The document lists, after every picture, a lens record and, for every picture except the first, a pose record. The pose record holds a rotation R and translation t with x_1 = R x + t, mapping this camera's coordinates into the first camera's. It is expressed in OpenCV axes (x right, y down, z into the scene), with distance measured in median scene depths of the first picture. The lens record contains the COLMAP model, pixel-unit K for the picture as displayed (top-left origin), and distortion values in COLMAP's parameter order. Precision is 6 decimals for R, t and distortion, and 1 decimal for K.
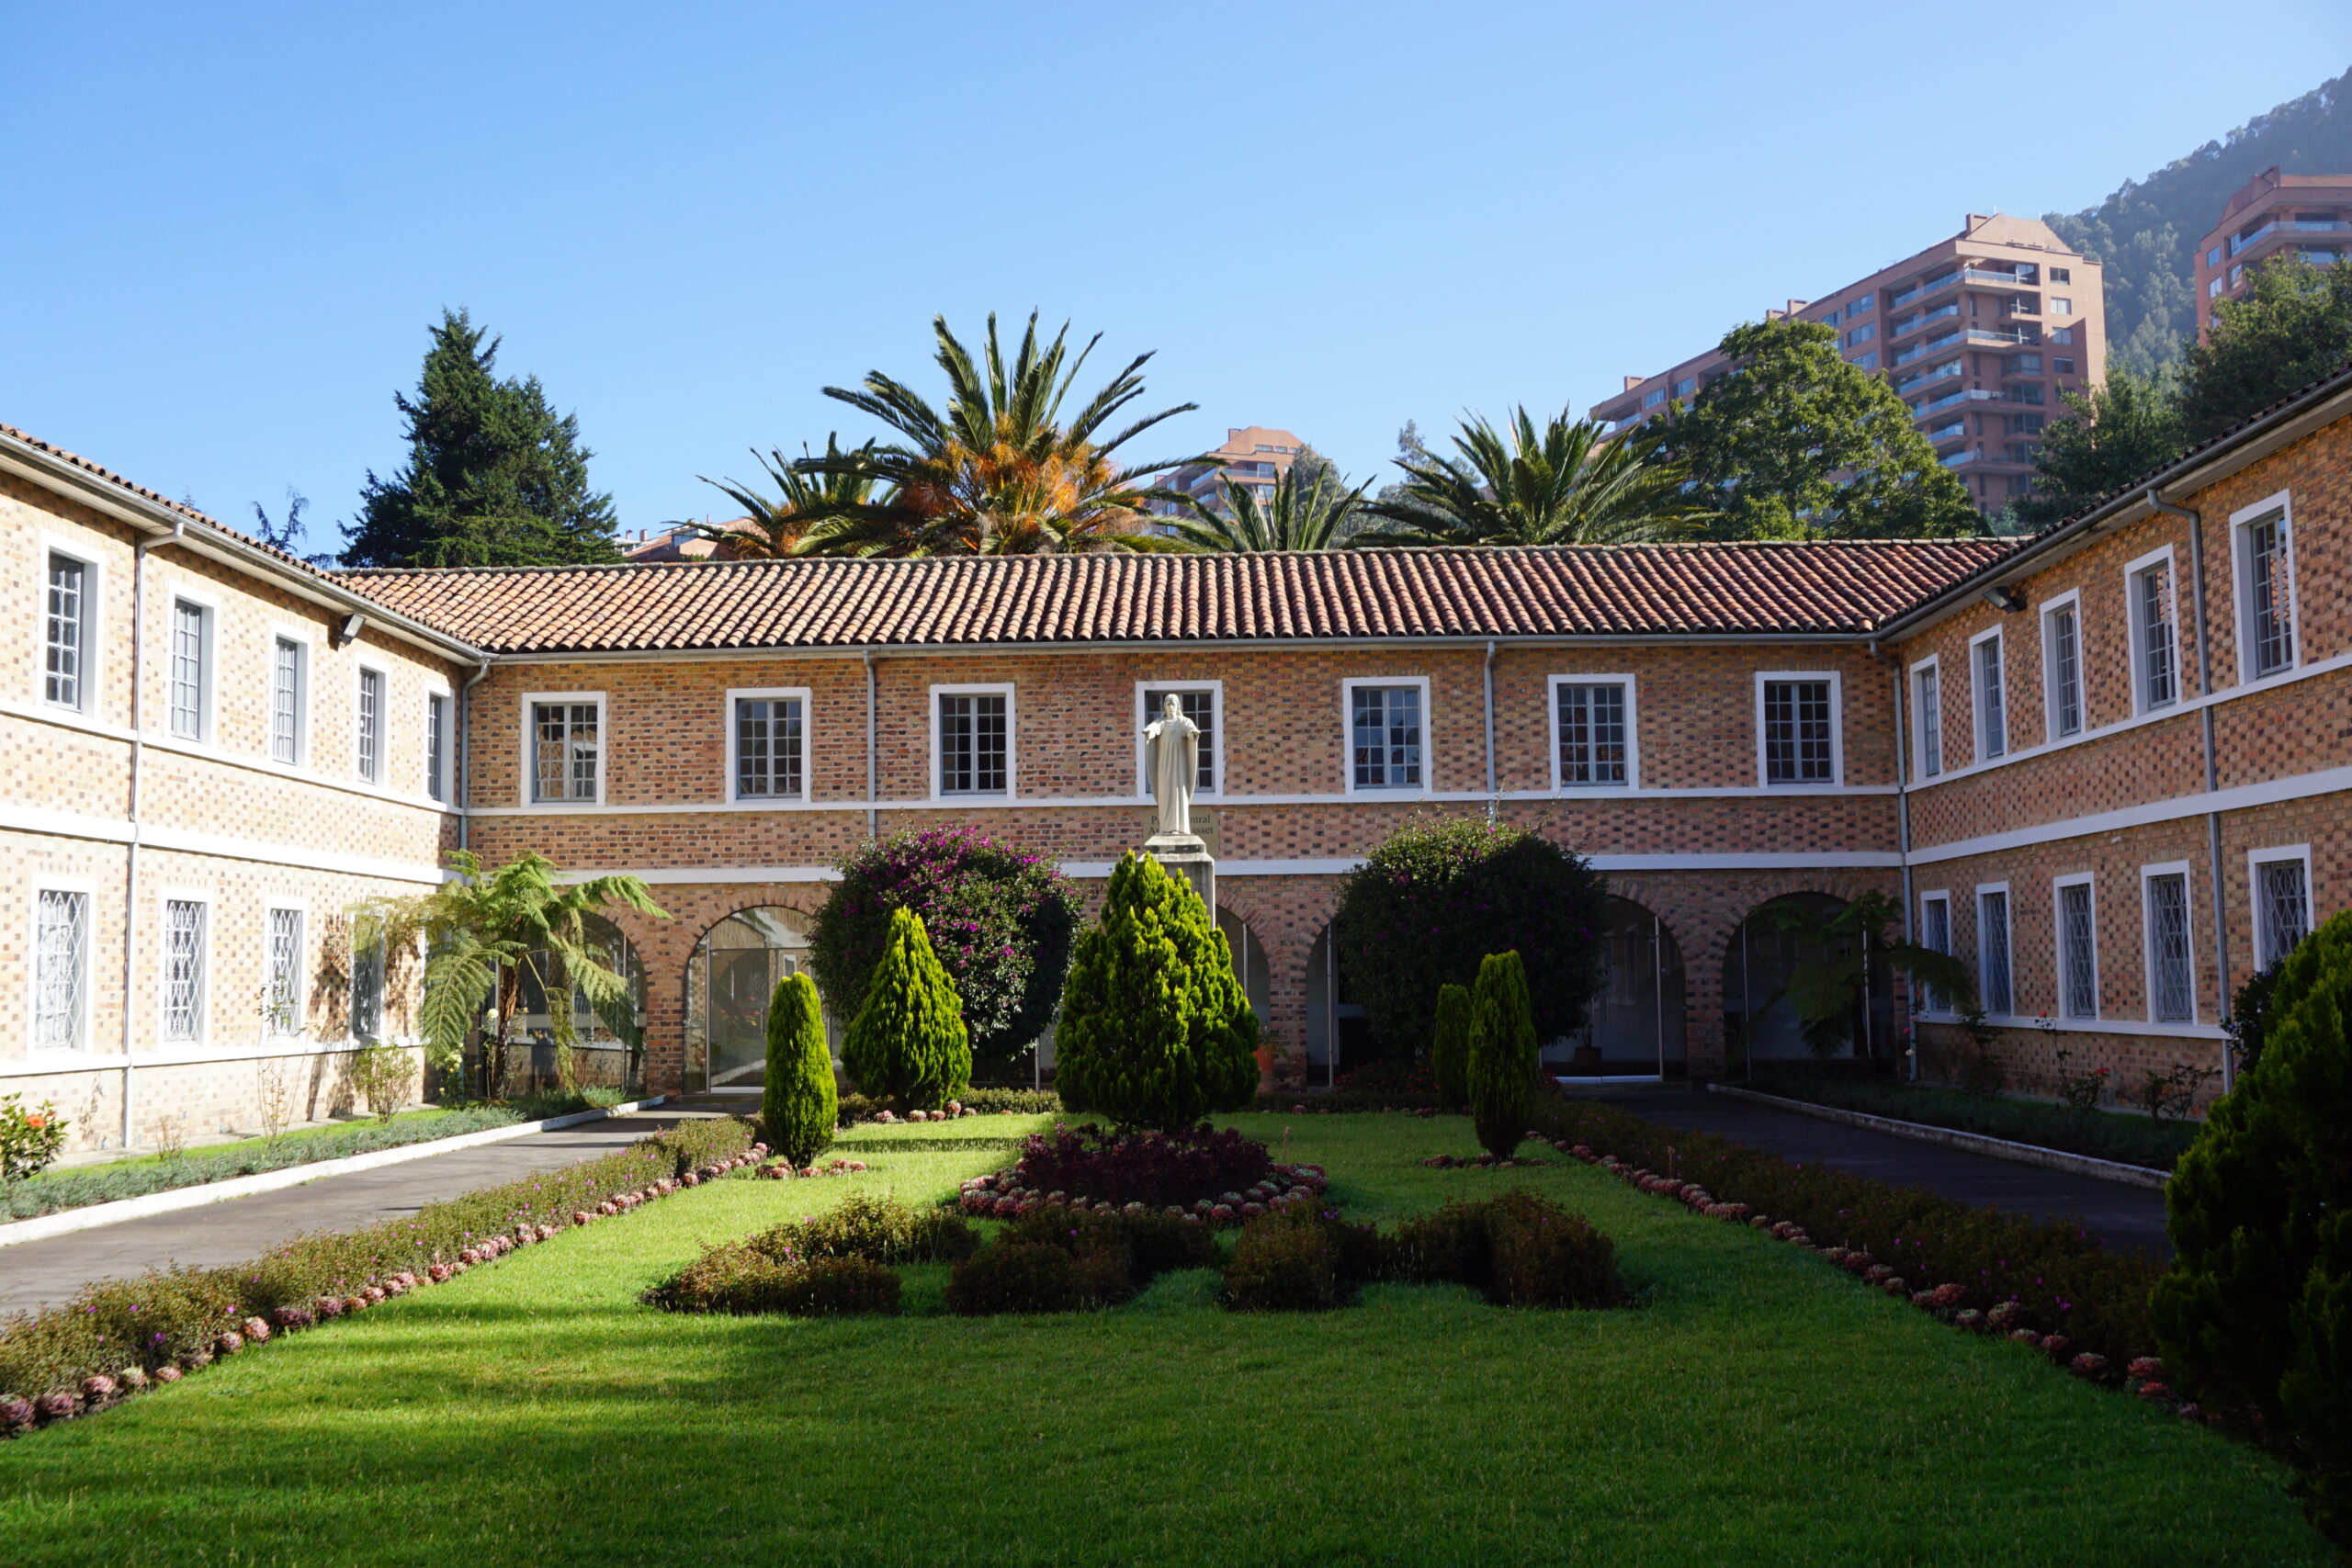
lens RADIAL K [[2315.2, 0, 1176.3], [0, 2315.2, 787.2], [0, 0, 1]] dist [-0.002978, 0.000000]
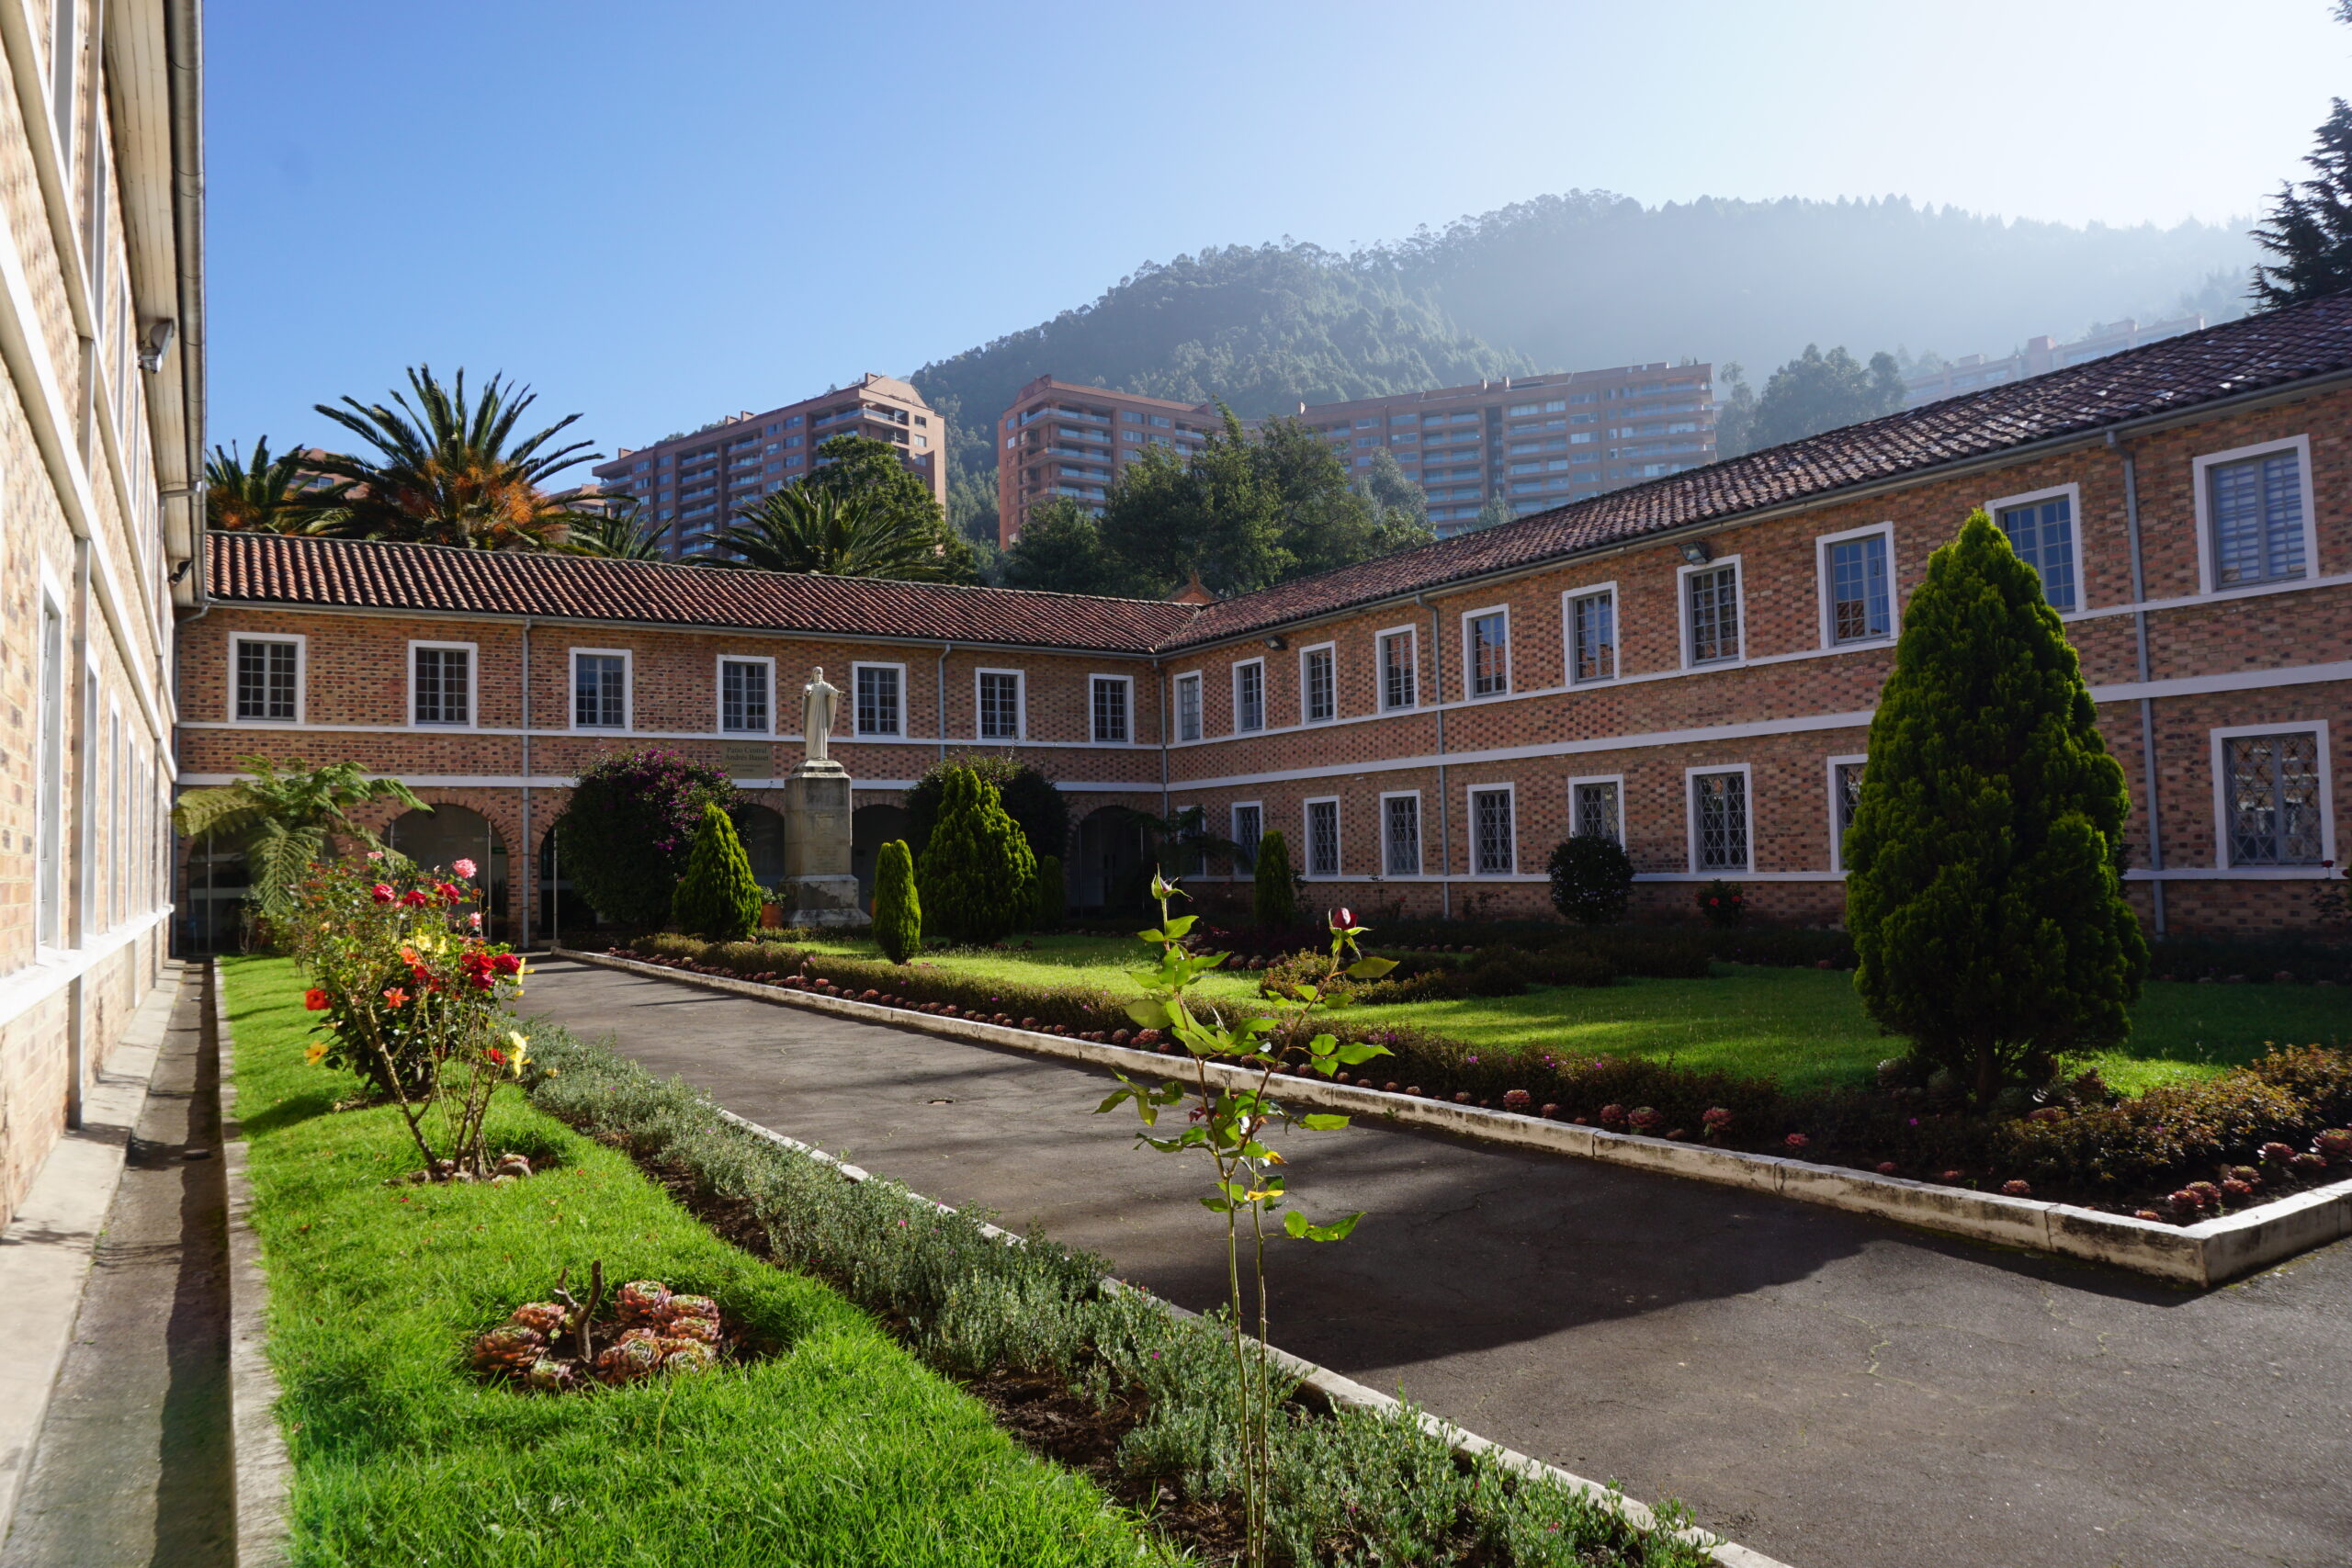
lens RADIAL K [[1582.2, 0, 1177.1], [0, 1582.2, 778.3], [0, 0, 1]] dist [-0.035661, 0.001996]
pose [[0.840735, 0.024973, 0.540870, -0.308789], [-0.037218, 0.999238, 0.011715, 0.009855], [-0.540166, -0.029979, 0.841024, 0.005903]]
